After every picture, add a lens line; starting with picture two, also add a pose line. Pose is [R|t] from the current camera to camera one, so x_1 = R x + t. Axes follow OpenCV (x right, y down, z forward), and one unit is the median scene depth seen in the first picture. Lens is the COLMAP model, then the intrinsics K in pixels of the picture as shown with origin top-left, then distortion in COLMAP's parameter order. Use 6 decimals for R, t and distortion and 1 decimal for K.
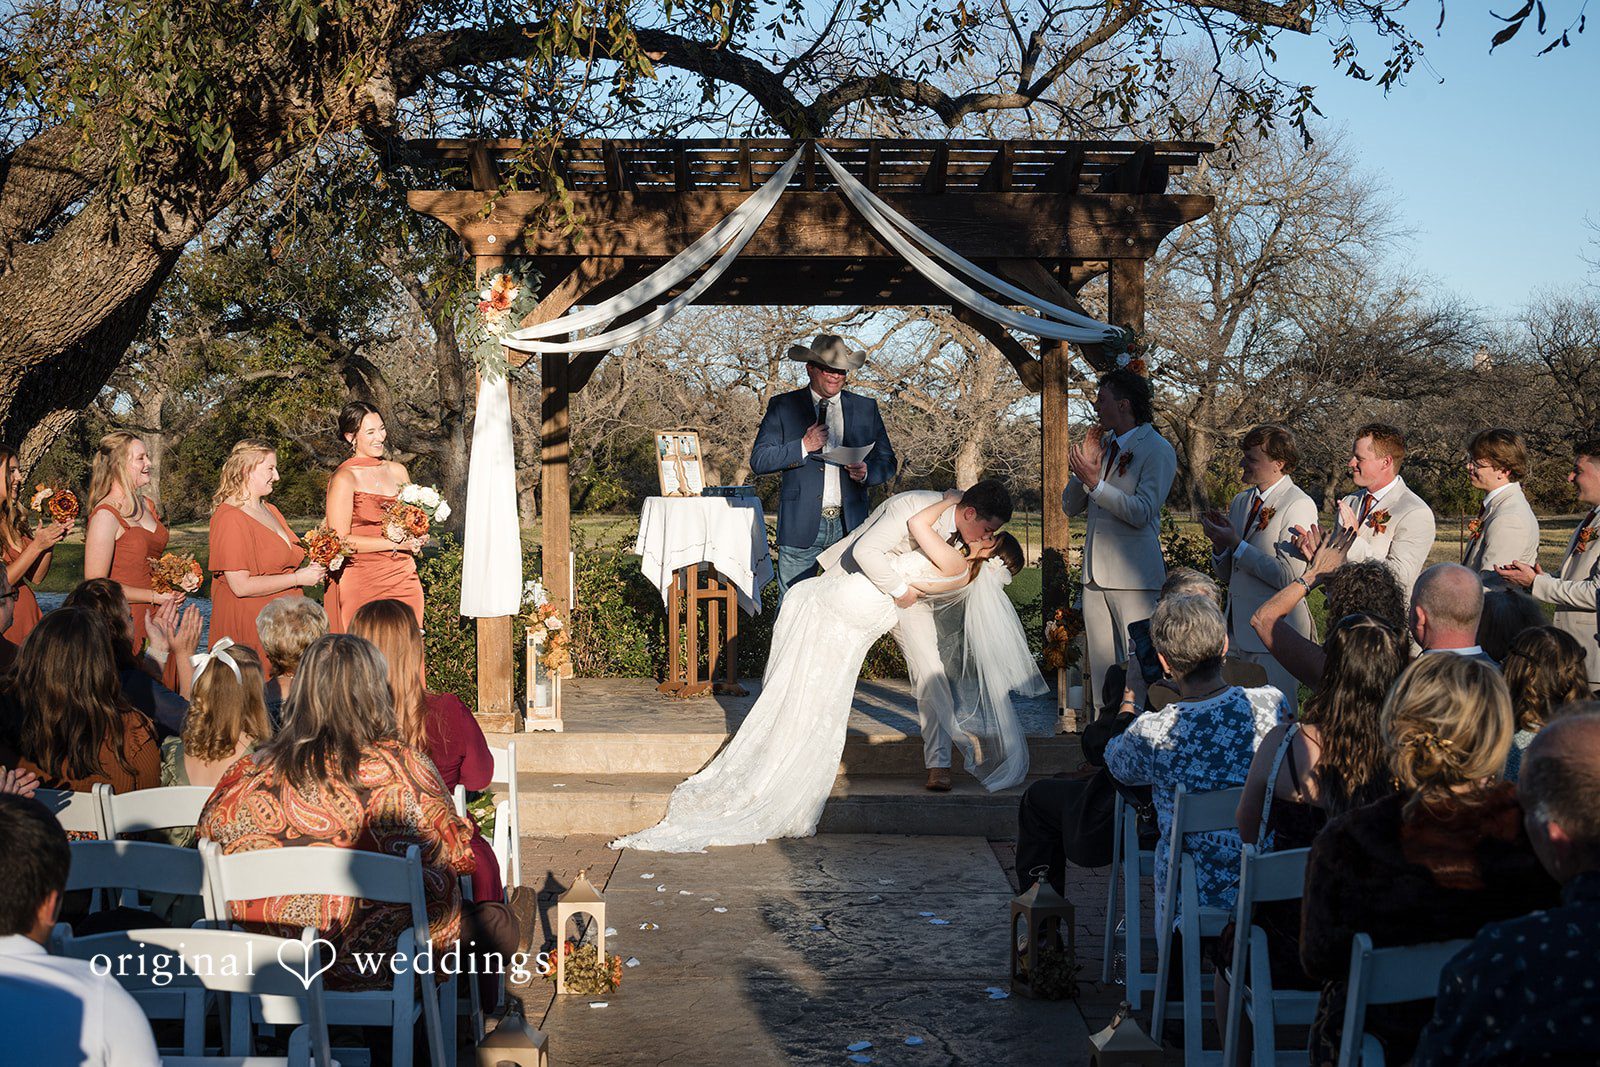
lens RADIAL K [[1723.9, 0, 798.2], [0, 1723.9, 492.5], [0, 0, 1]] dist [0.004566, 0.005085]
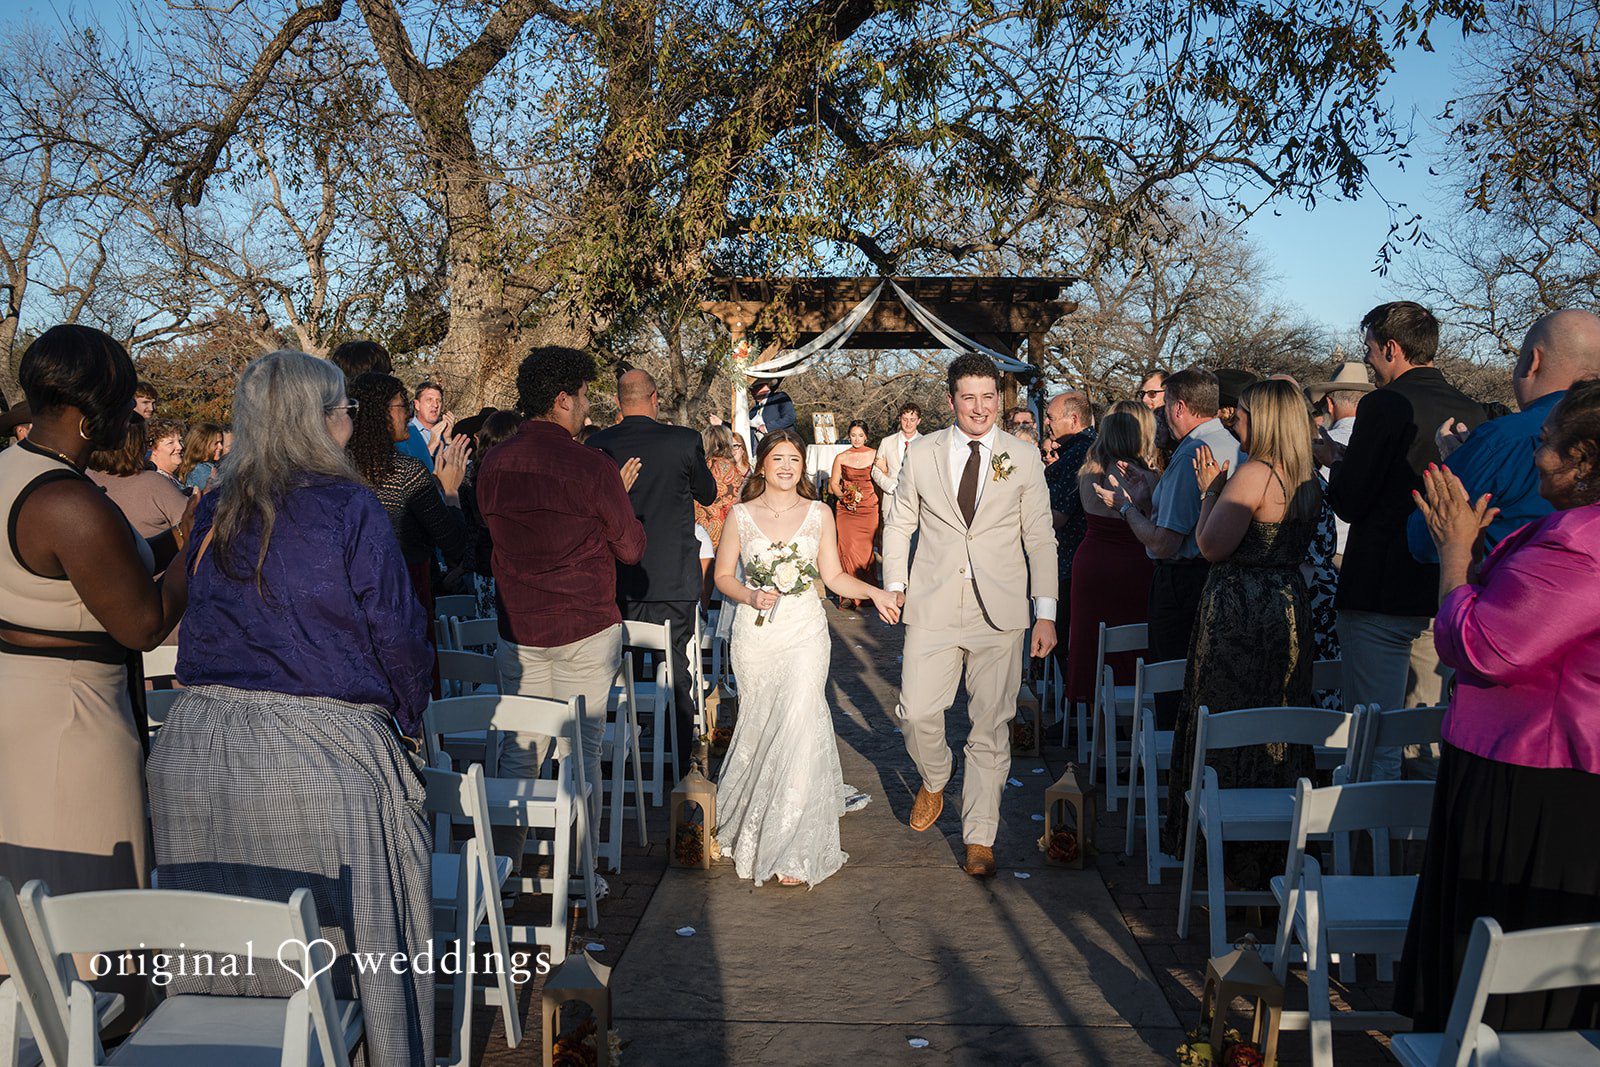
lens RADIAL K [[1723.9, 0, 798.2], [0, 1723.9, 492.5], [0, 0, 1]] dist [0.004566, 0.005085]
pose [[0.998222, 0.002231, -0.059558, 0.023208], [-0.000606, 0.999627, 0.027302, 0.003924], [0.059596, -0.027217, 0.997851, -1.115089]]
